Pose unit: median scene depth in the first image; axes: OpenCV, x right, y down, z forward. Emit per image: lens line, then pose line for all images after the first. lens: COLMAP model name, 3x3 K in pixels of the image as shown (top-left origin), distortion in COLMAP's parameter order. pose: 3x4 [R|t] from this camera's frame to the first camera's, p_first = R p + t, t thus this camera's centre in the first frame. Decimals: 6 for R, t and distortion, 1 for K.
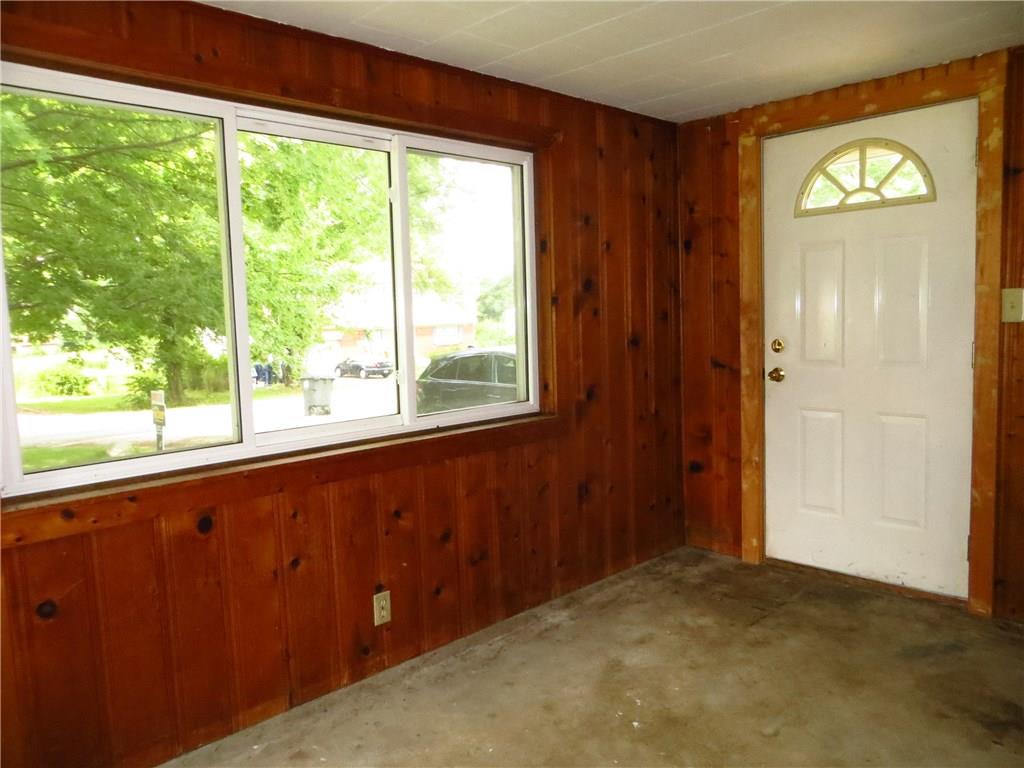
lens RADIAL K [[770.0, 0, 516.0], [0, 770.0, 384.7], [0, 0, 1]] dist [-0.014047, 0.000019]
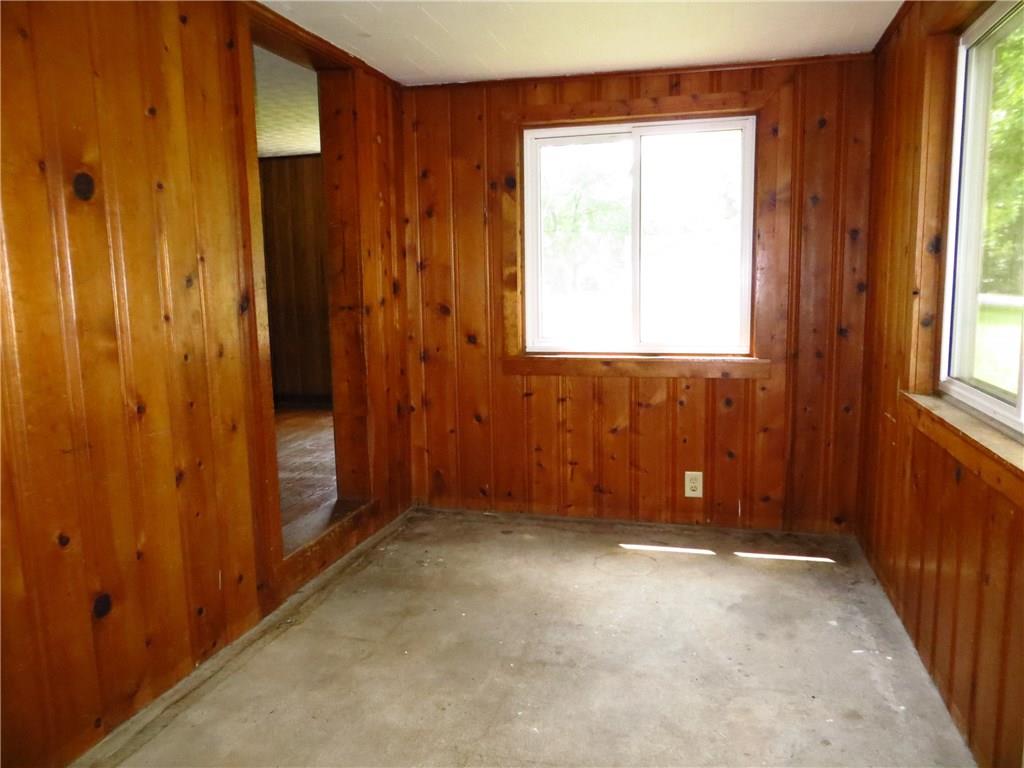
lens RADIAL K [[770.0, 0, 516.0], [0, 770.0, 384.7], [0, 0, 1]] dist [-0.014047, 0.000019]
pose [[-0.855073, 0.124487, -0.503342, 0.468057], [0.003090, 0.971957, 0.235137, -0.133396], [0.518498, 0.199503, -0.831479, 1.371556]]
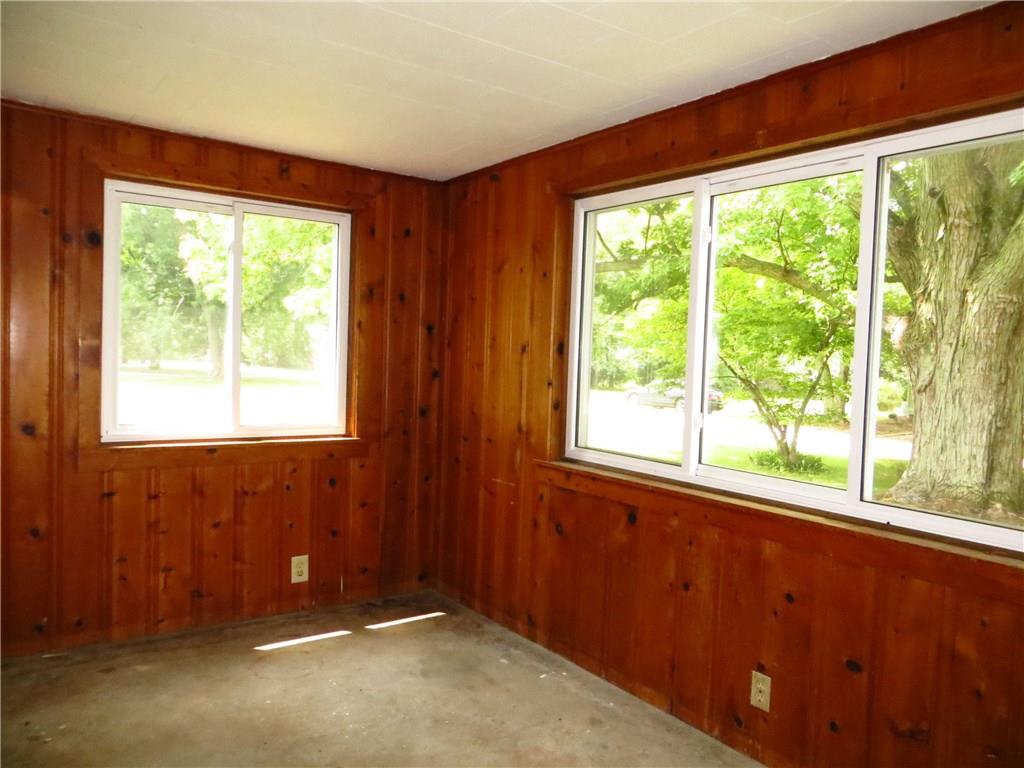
lens RADIAL K [[770.0, 0, 516.0], [0, 770.0, 384.7], [0, 0, 1]] dist [-0.014047, 0.000019]
pose [[-0.152869, 0.074681, -0.985421, 0.812883], [-0.117865, 0.988645, 0.093210, -0.126028], [0.981193, 0.130395, -0.142331, 0.899465]]
